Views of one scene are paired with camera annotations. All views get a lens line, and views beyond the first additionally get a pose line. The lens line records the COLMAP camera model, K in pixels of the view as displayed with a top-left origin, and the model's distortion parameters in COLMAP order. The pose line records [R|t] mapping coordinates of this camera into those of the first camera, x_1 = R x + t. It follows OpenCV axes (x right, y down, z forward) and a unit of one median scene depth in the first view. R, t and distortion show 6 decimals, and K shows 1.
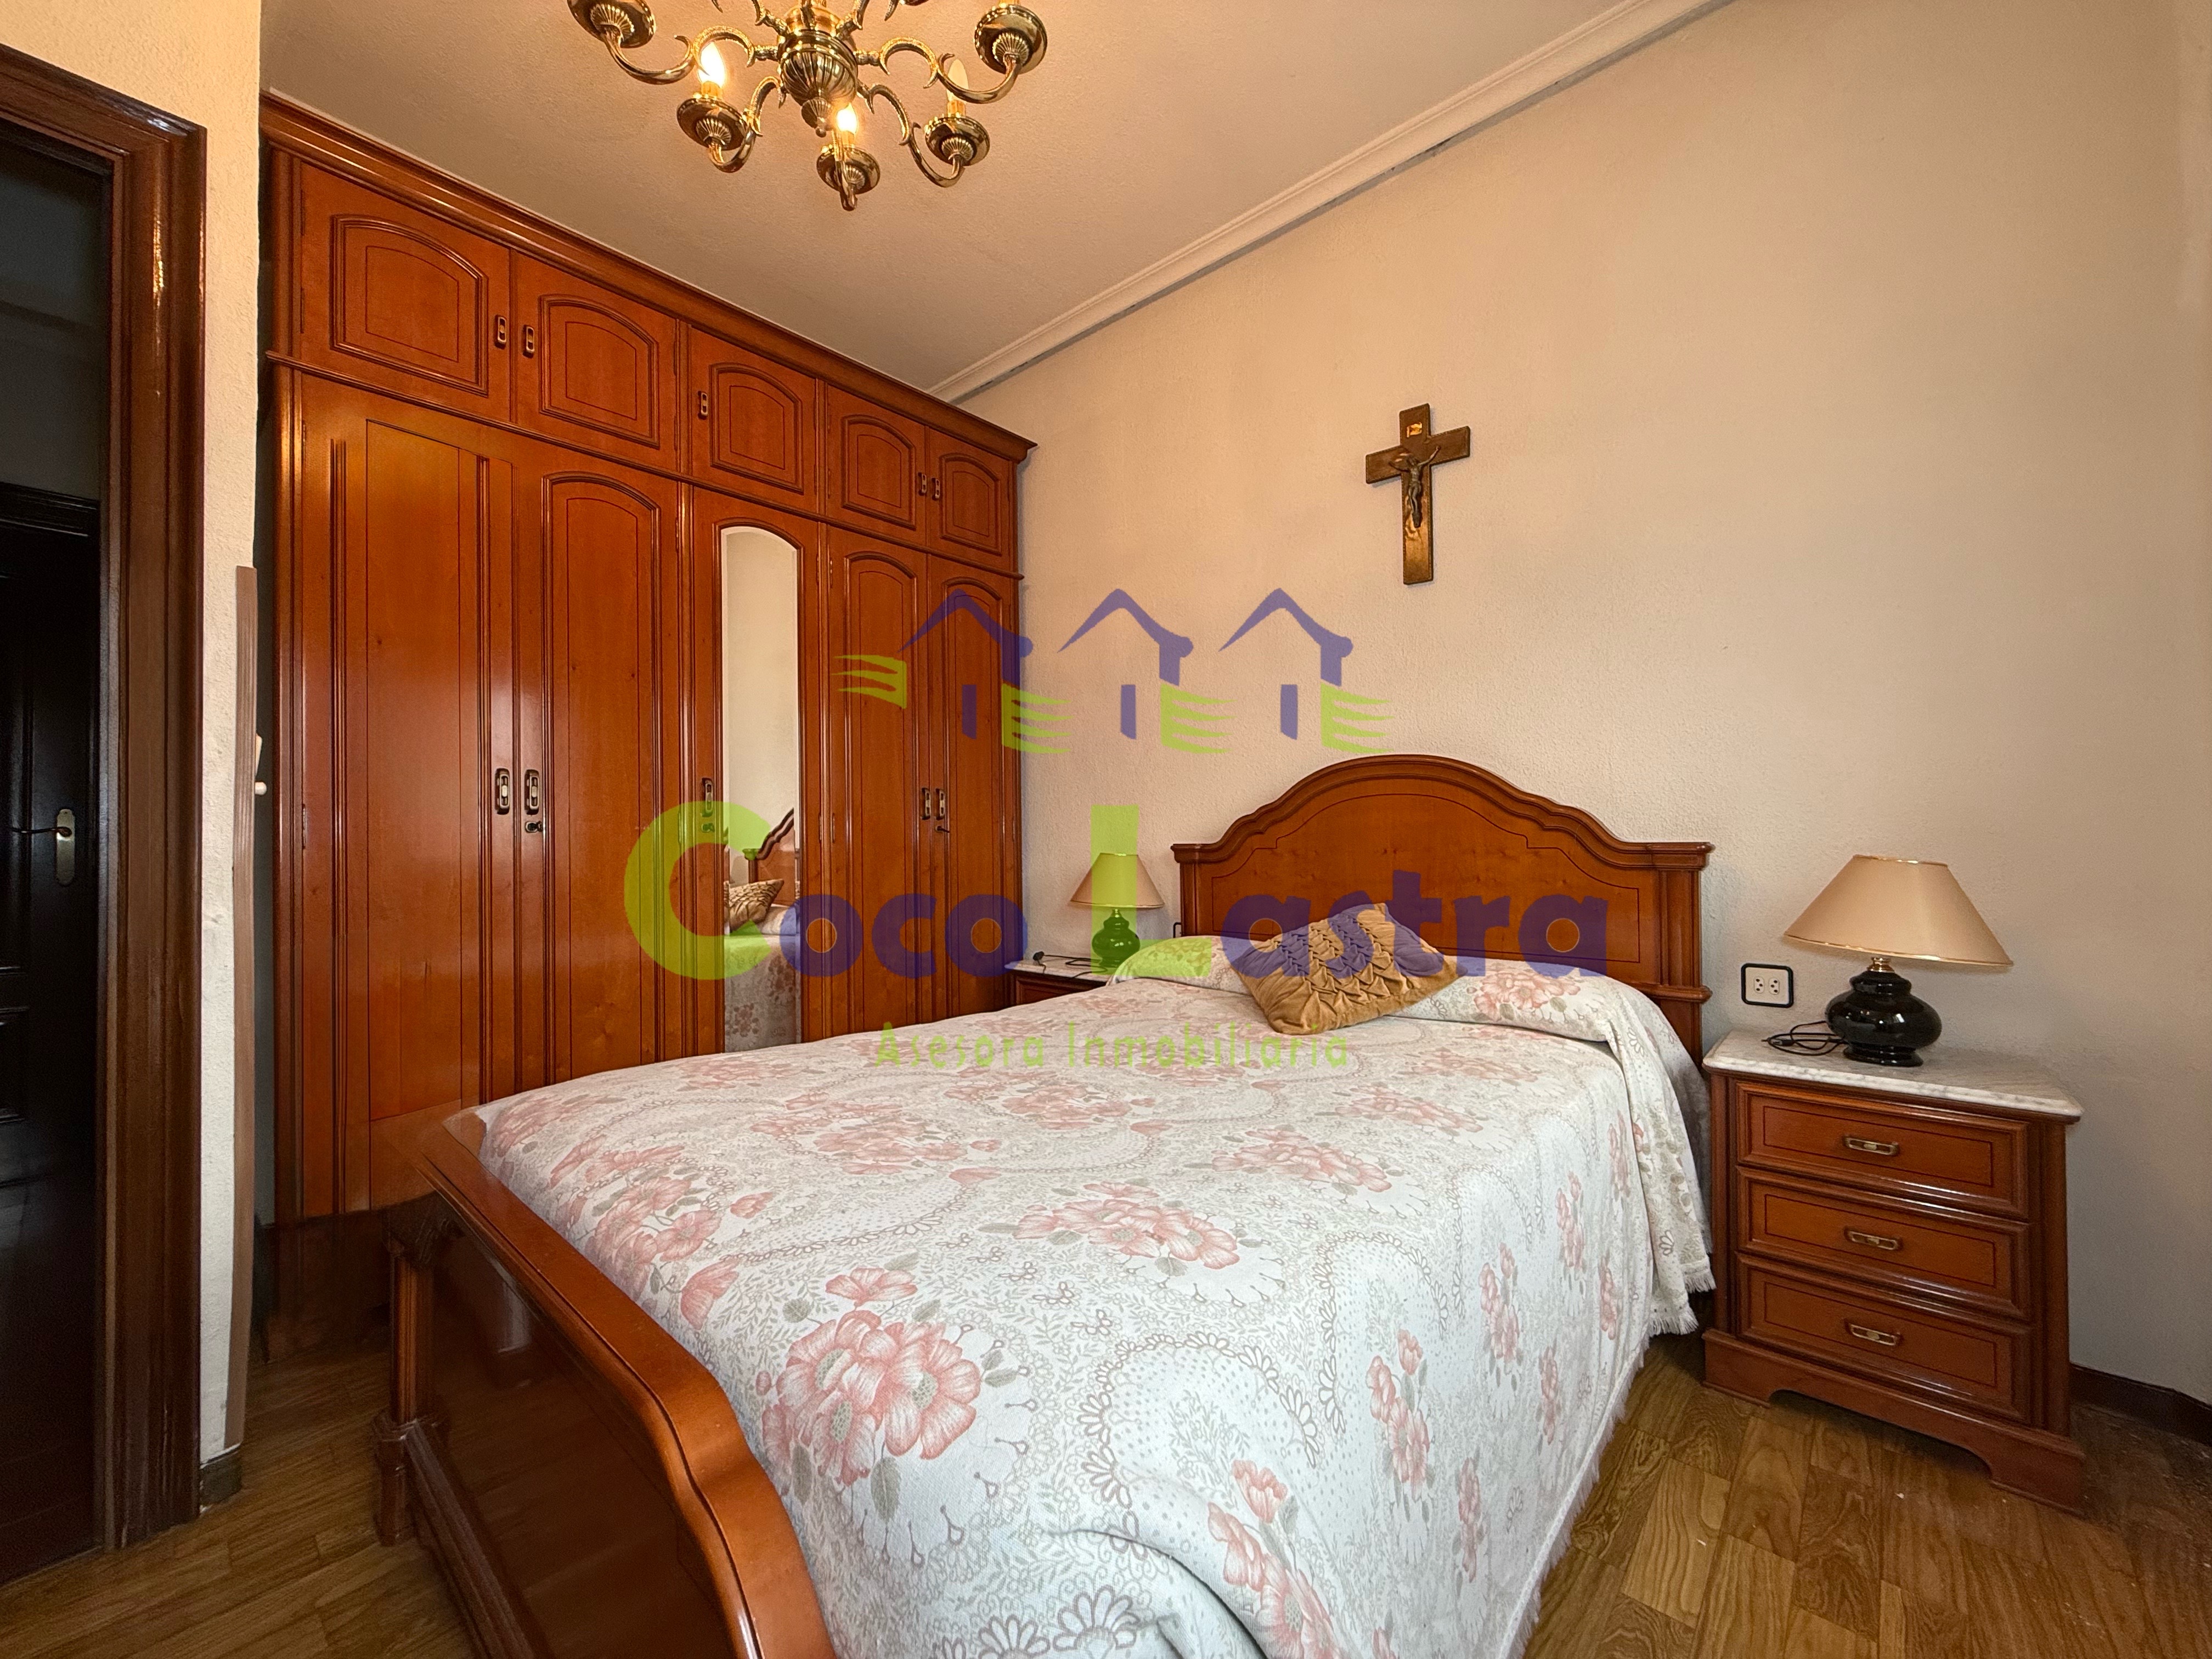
lens RADIAL K [[881.2, 0, 1095.7], [0, 881.2, 832.0], [0, 0, 1]] dist [0.000416, 0.000214]
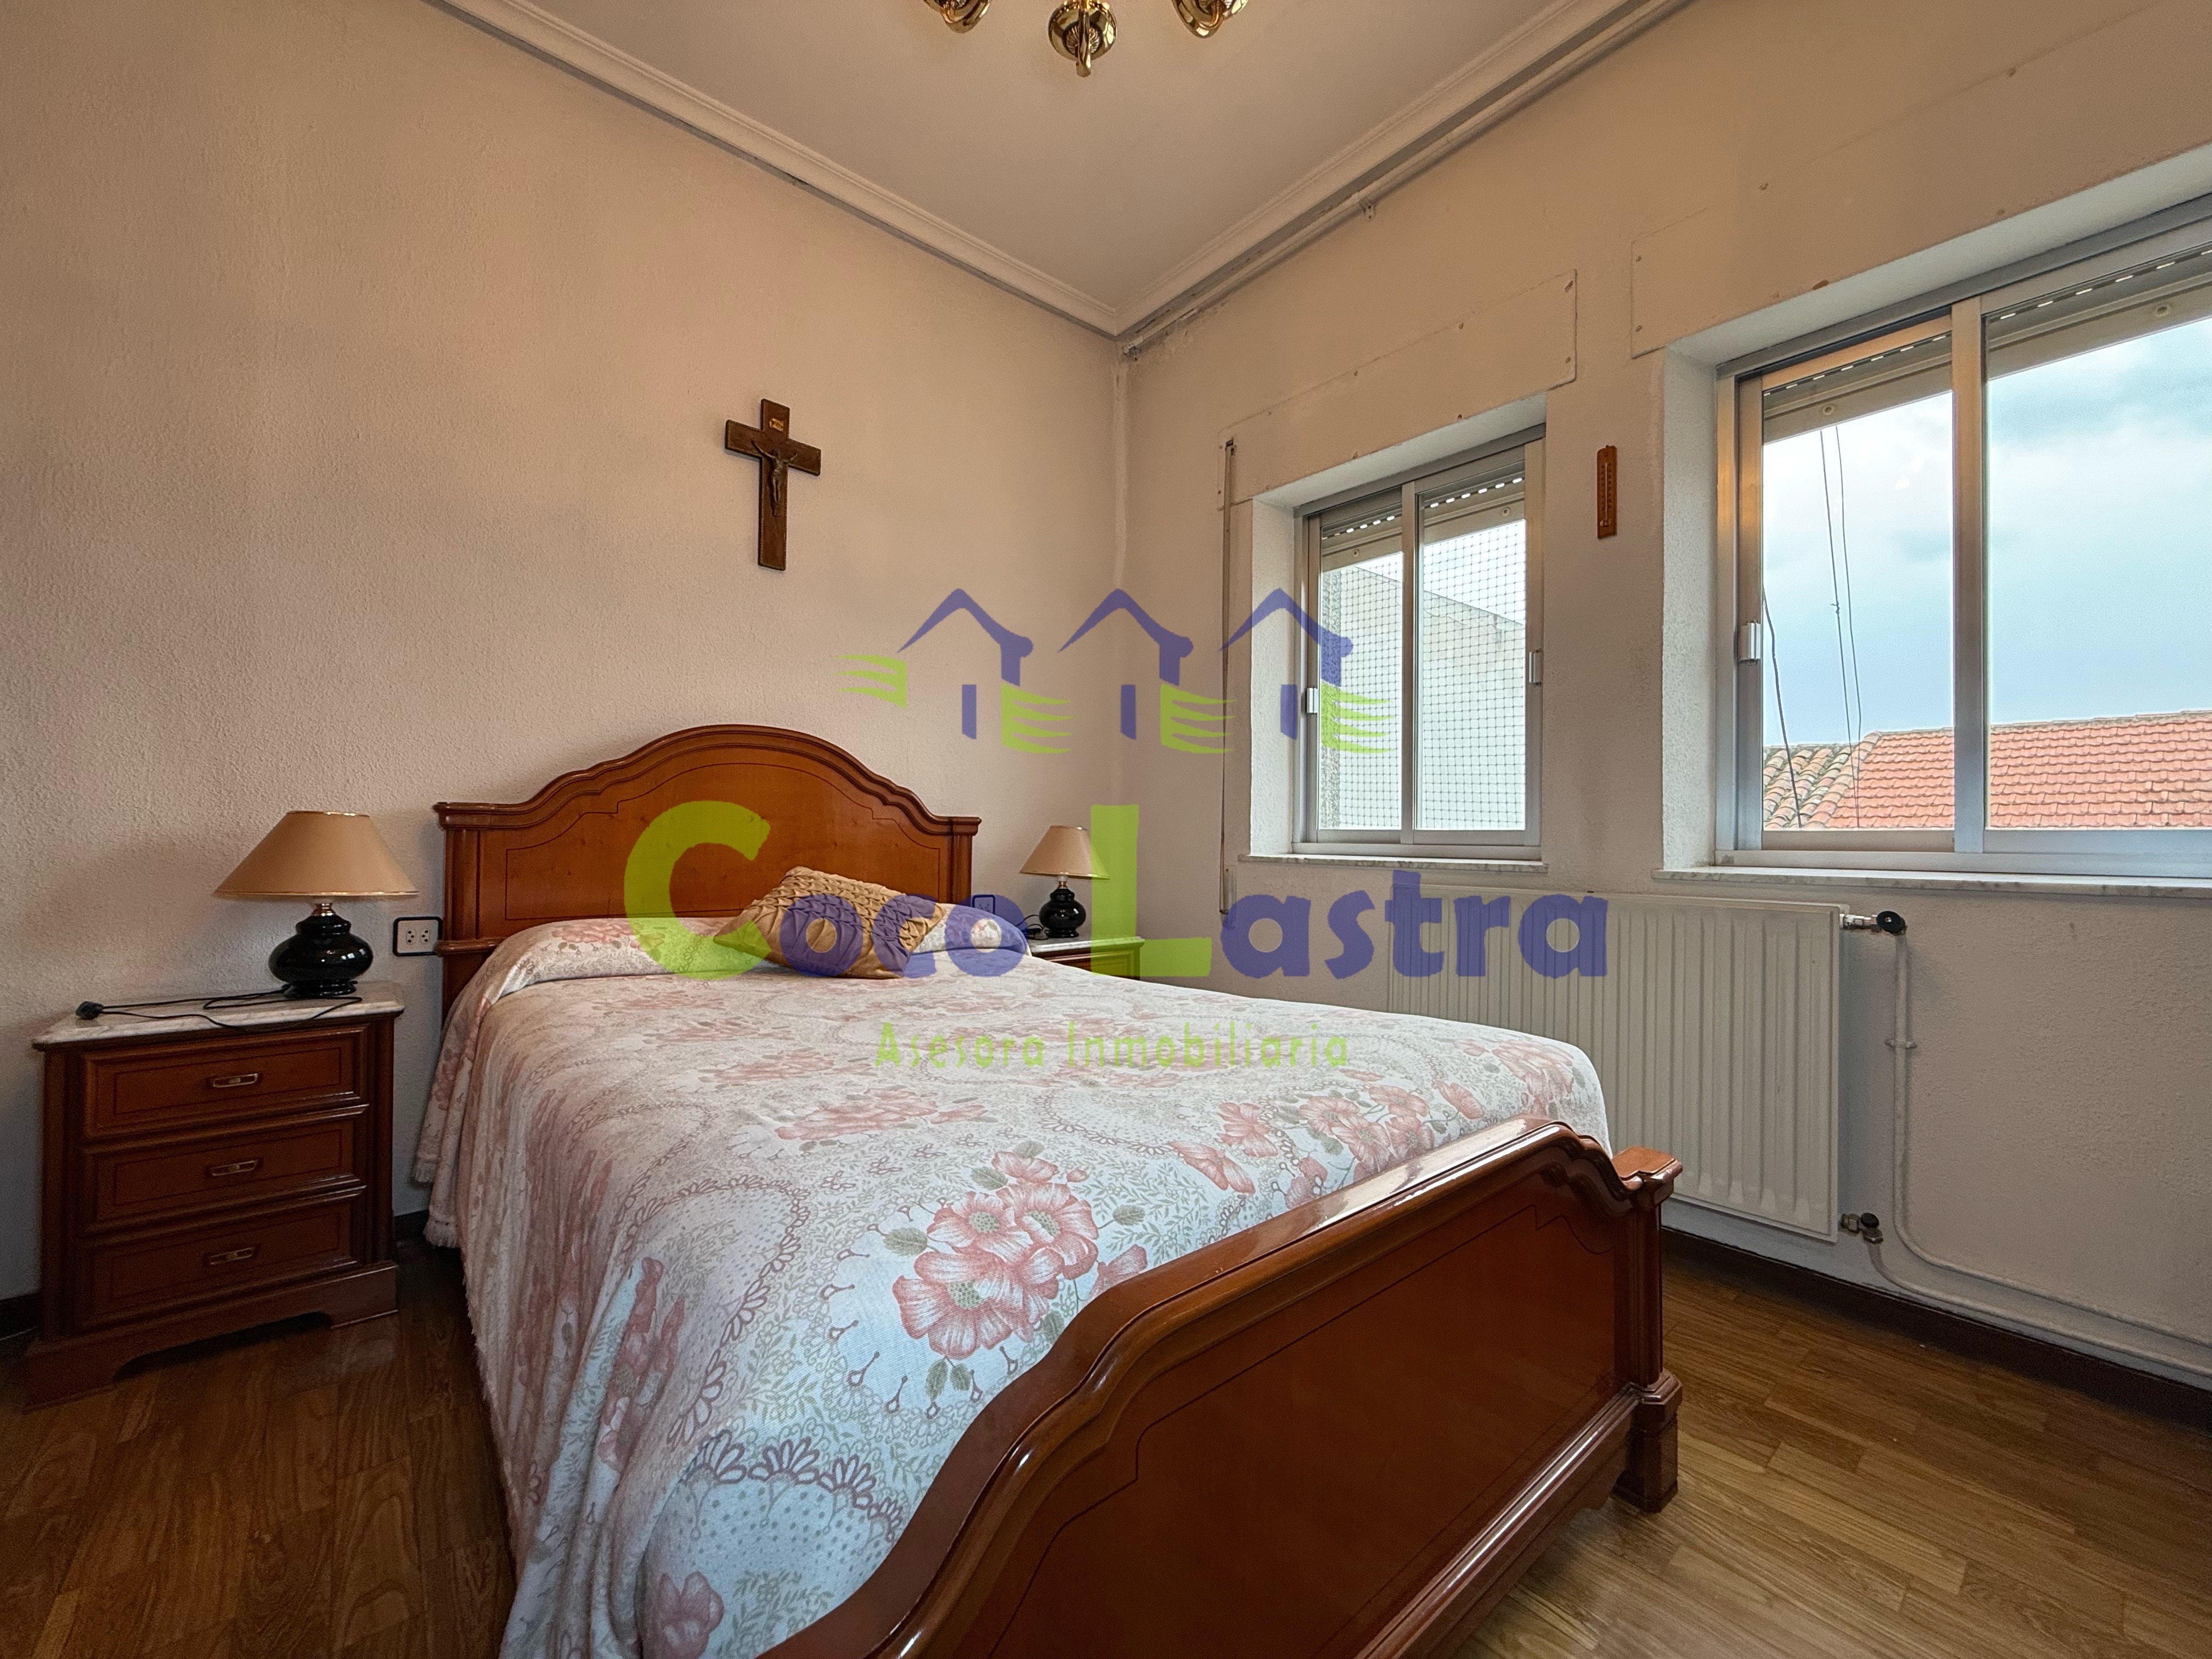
lens RADIAL K [[881.2, 0, 1093.9], [0, 881.2, 834.0], [0, 0, 1]] dist [0.000416, 0.000214]
pose [[0.137876, 0.013031, 0.990364, -0.729217], [-0.019588, 0.999754, -0.010428, 0.048415], [-0.990256, -0.017961, 0.138098, 0.532582]]
